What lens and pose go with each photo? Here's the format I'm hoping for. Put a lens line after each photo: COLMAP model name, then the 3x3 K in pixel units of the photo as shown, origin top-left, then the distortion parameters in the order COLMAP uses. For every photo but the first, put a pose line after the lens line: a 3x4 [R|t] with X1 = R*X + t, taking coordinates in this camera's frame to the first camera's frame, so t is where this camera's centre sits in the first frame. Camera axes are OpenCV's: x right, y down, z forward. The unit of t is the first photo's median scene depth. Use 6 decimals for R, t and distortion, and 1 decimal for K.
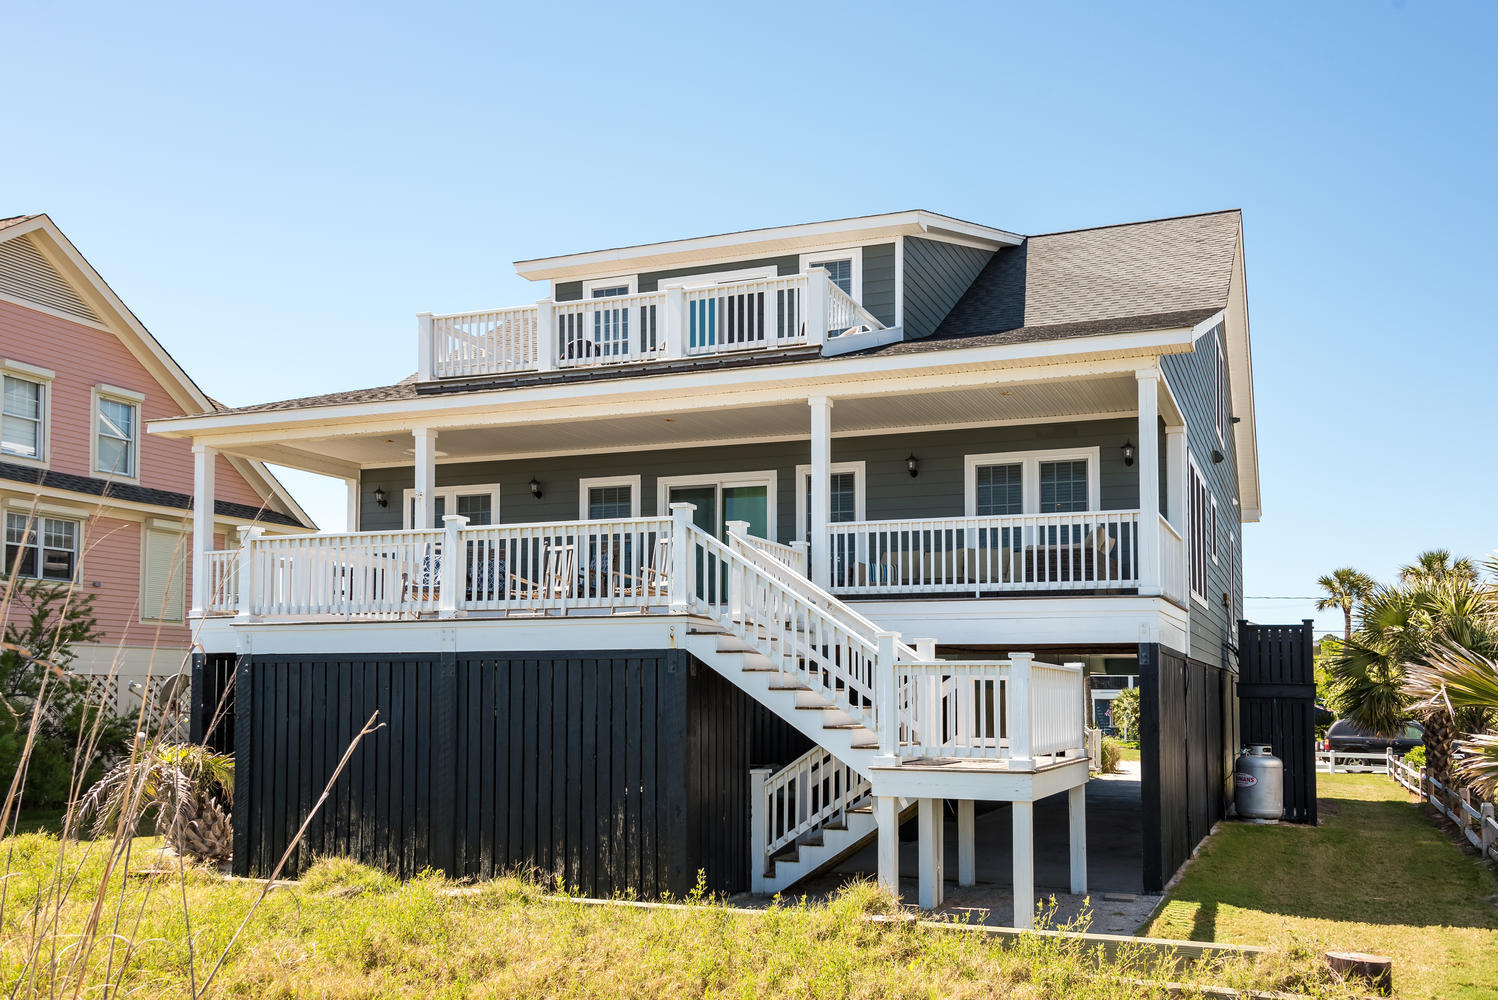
lens RADIAL K [[1386.5, 0, 748.6], [0, 1386.5, 634.4], [0, 0, 1]] dist [0.065121, -0.002390]
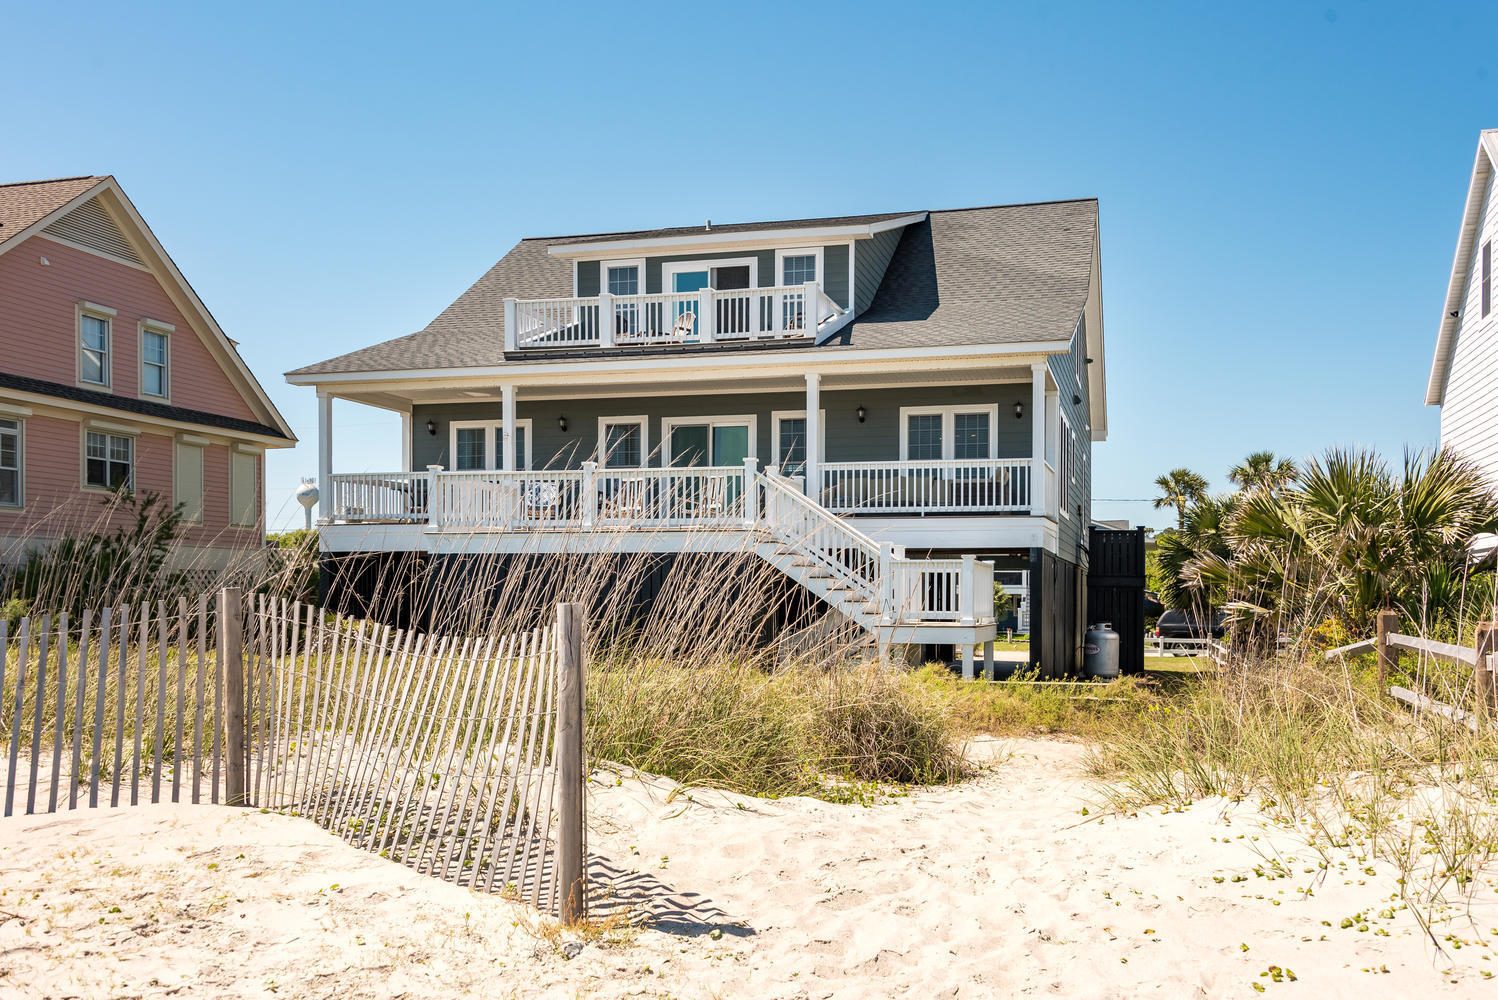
lens RADIAL K [[1386.5, 0, 748.6], [0, 1386.5, 634.4], [0, 0, 1]] dist [0.065121, -0.002390]
pose [[0.994691, -0.005222, 0.102776, -0.116830], [-0.002485, 0.997201, 0.074723, -0.007603], [-0.102879, -0.074582, 0.991894, -0.307471]]
